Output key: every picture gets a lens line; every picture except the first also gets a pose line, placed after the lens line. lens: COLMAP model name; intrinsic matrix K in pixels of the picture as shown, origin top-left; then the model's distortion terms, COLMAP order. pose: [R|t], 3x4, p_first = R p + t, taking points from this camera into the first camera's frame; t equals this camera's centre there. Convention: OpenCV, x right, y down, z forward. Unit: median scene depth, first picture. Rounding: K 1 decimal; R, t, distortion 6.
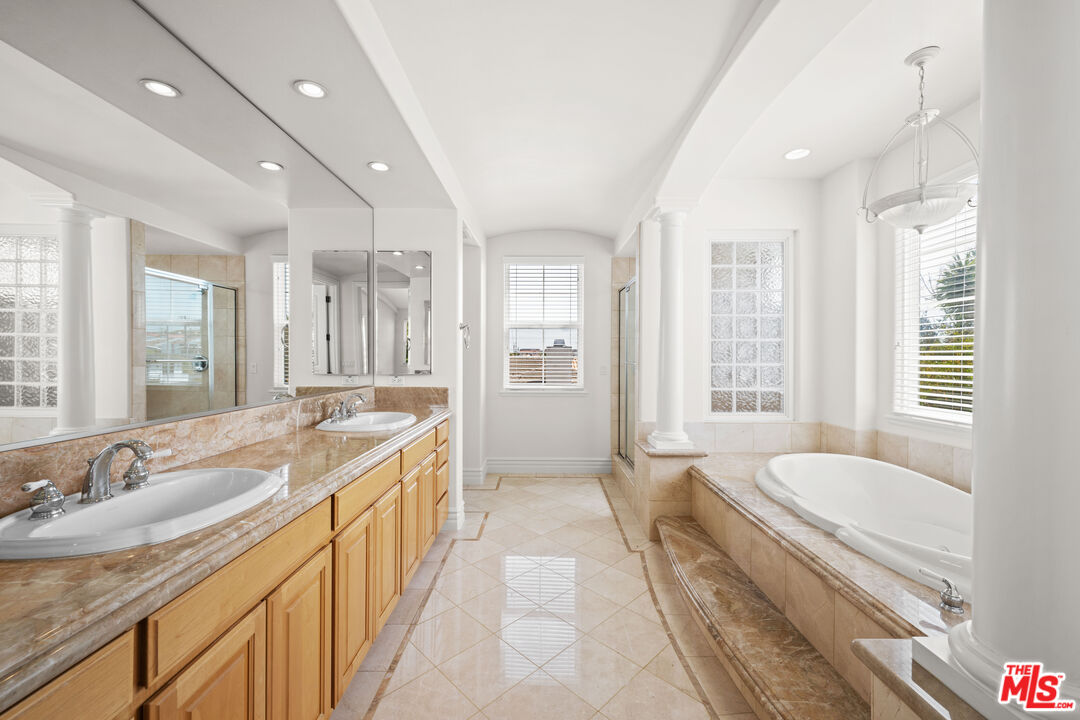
lens RADIAL K [[430.3, 0, 541.1], [0, 430.3, 357.9], [0, 0, 1]] dist [0.003132, 0.000661]
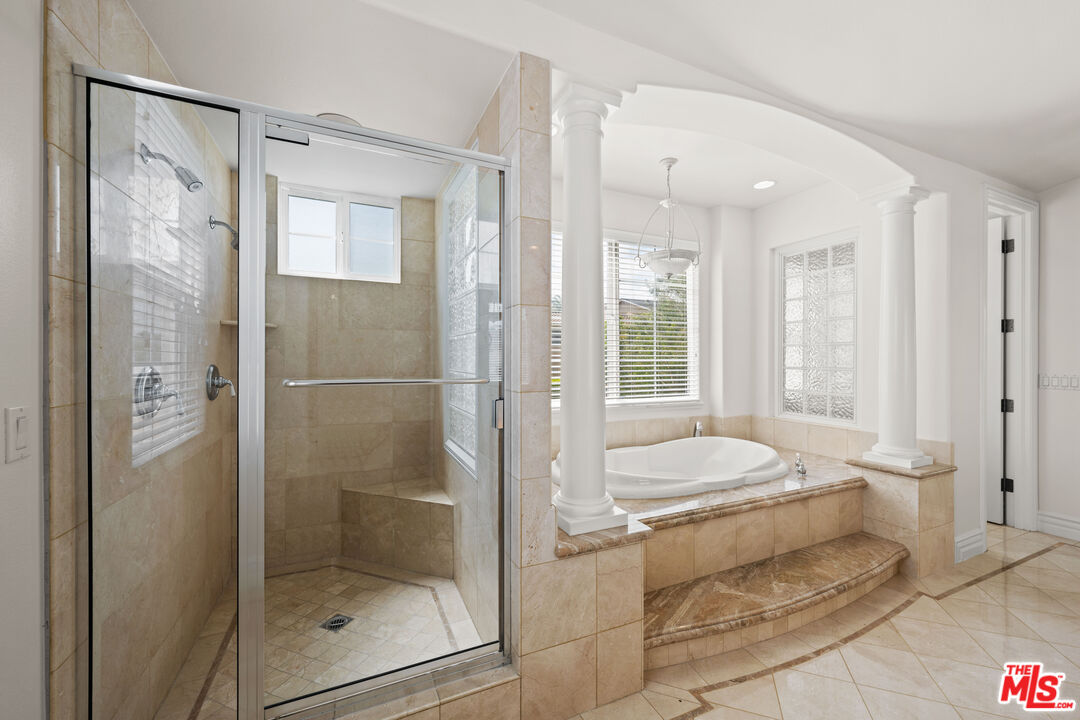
lens RADIAL K [[430.3, 0, 546.0], [0, 430.3, 364.0], [0, 0, 1]] dist [0.003132, 0.000661]
pose [[-0.433578, -0.009797, 0.901063, -0.265693], [0.002271, 0.999926, 0.011964, -0.005924], [-0.901113, 0.007234, -0.433524, 1.864788]]
